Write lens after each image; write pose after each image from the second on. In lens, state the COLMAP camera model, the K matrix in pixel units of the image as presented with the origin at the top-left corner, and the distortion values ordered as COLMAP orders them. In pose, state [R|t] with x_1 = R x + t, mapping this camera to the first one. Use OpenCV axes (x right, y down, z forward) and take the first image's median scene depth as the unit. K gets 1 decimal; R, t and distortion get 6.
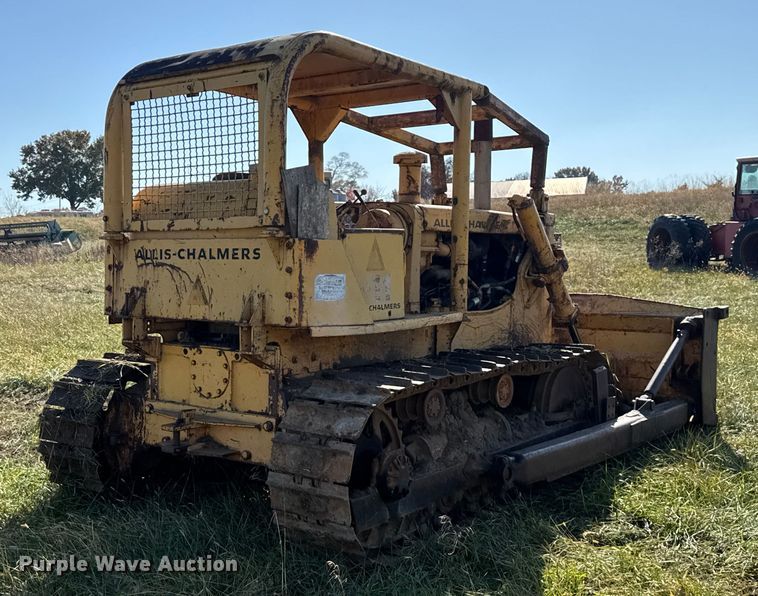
lens RADIAL K [[970.5, 0, 328.3], [0, 970.5, 297.1], [0, 0, 1]] dist [0.122347, -0.023285]
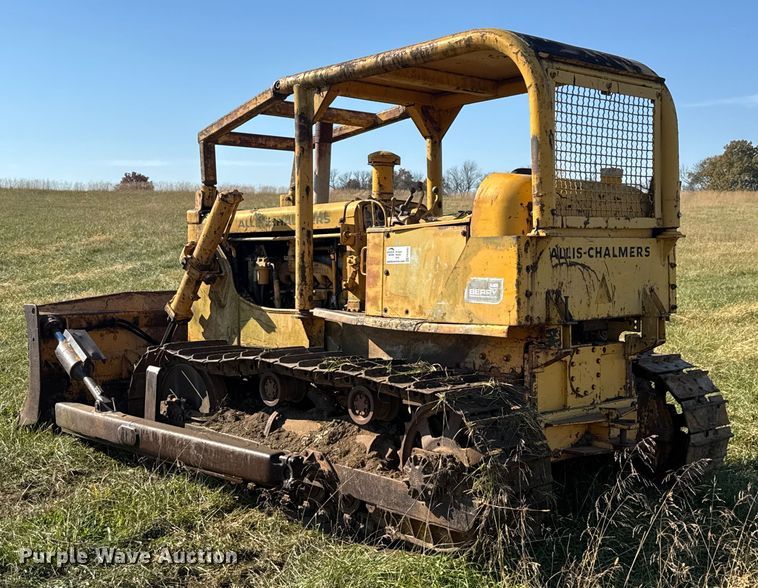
lens RADIAL K [[937.8, 0, 371.7], [0, 937.8, 296.2], [0, 0, 1]] dist [0.175981, -0.505311]
pose [[0.142867, -0.050588, 0.988448, -1.111193], [0.044363, 0.998016, 0.044665, -0.052147], [-0.988747, 0.037470, 0.144828, 1.072298]]
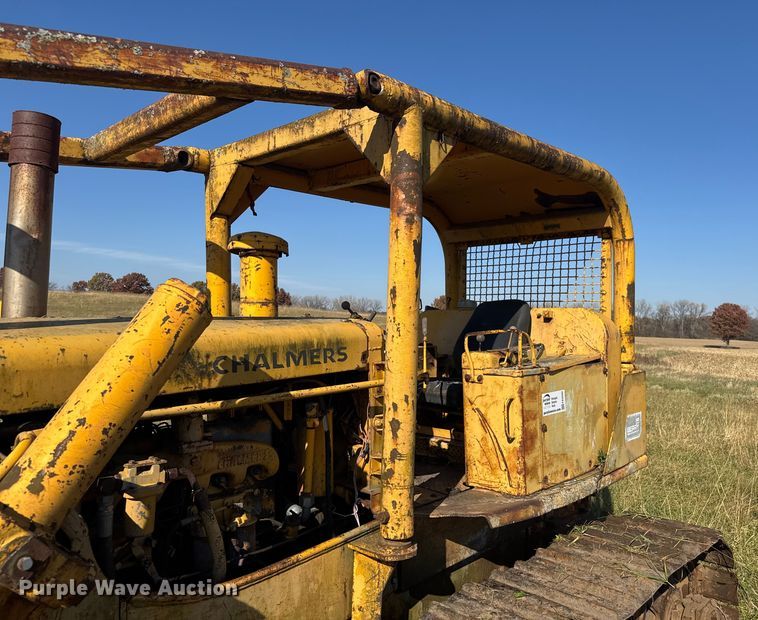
lens RADIAL K [[579.6, 0, 409.0], [0, 579.6, 315.4], [0, 0, 1]] dist [0.113201, -0.148048]
pose [[-0.997034, -0.012085, 0.076005, -0.049512], [-0.009592, 0.999406, 0.033086, -0.136282], [-0.076360, 0.032258, -0.996558, 1.670549]]
